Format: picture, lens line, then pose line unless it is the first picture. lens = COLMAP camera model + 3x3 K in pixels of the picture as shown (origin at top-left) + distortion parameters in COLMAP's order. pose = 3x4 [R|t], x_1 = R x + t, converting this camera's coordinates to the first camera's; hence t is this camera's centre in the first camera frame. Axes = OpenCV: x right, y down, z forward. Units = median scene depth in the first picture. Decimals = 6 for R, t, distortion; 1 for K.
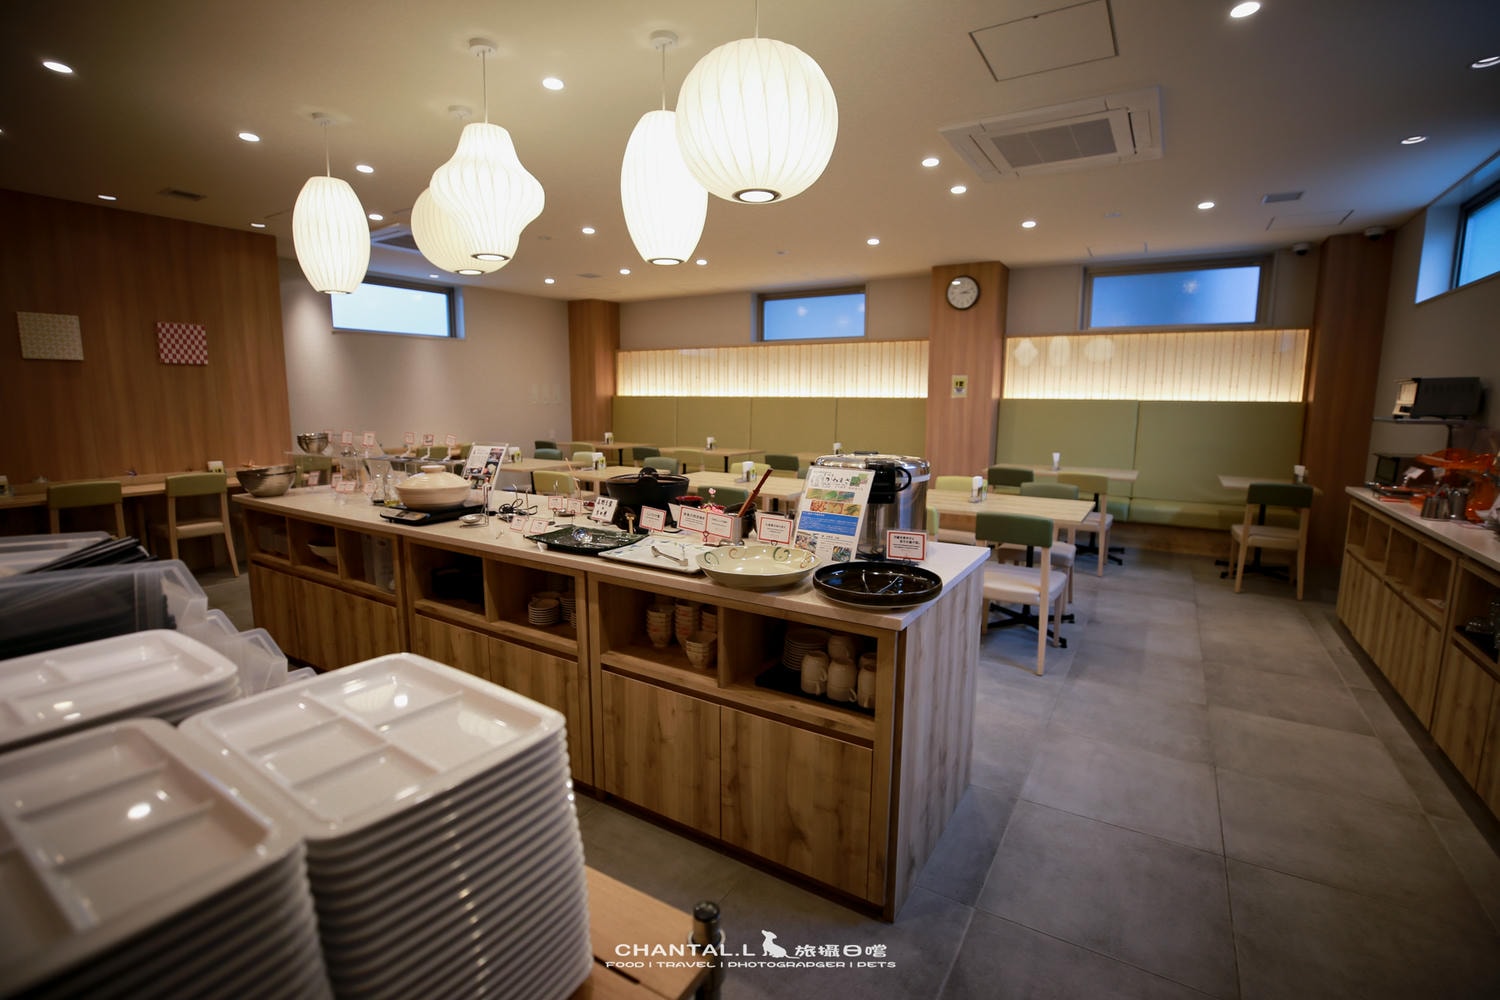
lens RADIAL K [[708.1, 0, 751.7], [0, 708.1, 490.9], [0, 0, 1]] dist [-0.001807, 0.000181]
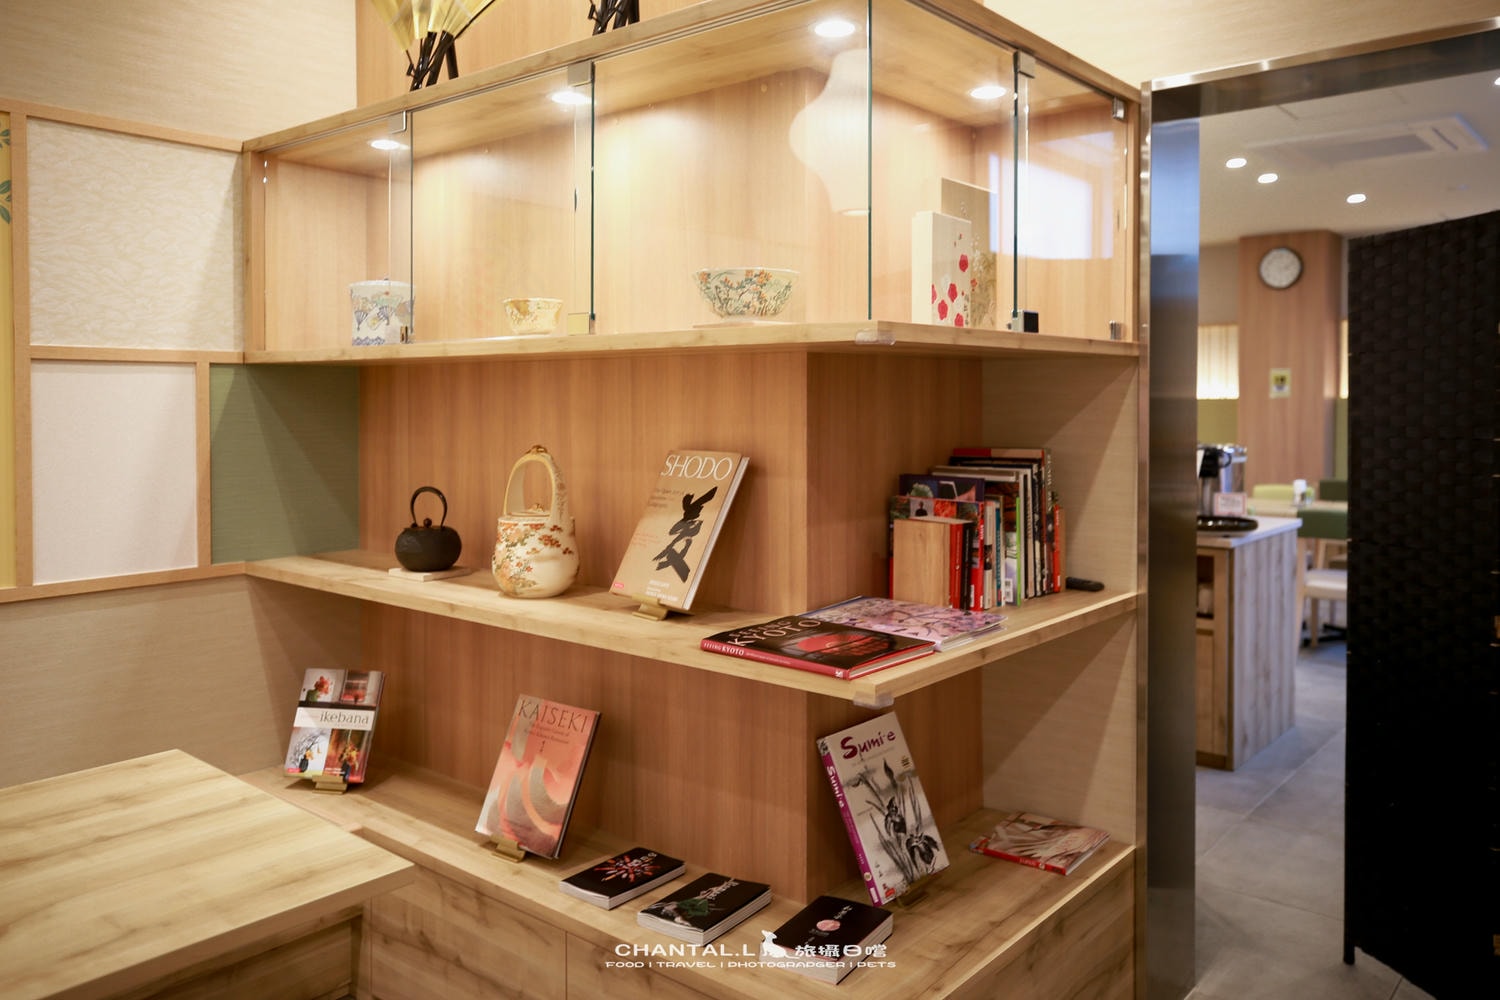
lens RADIAL K [[1140.3, 0, 750.0], [0, 1140.3, 500.0], [0, 0, 1]] dist [0.050894, 0.001445]
pose [[0.987023, -0.026460, -0.158385, -0.320725], [0.017416, 0.998152, -0.058220, 0.167099], [0.159633, 0.054706, 0.985659, -1.246142]]
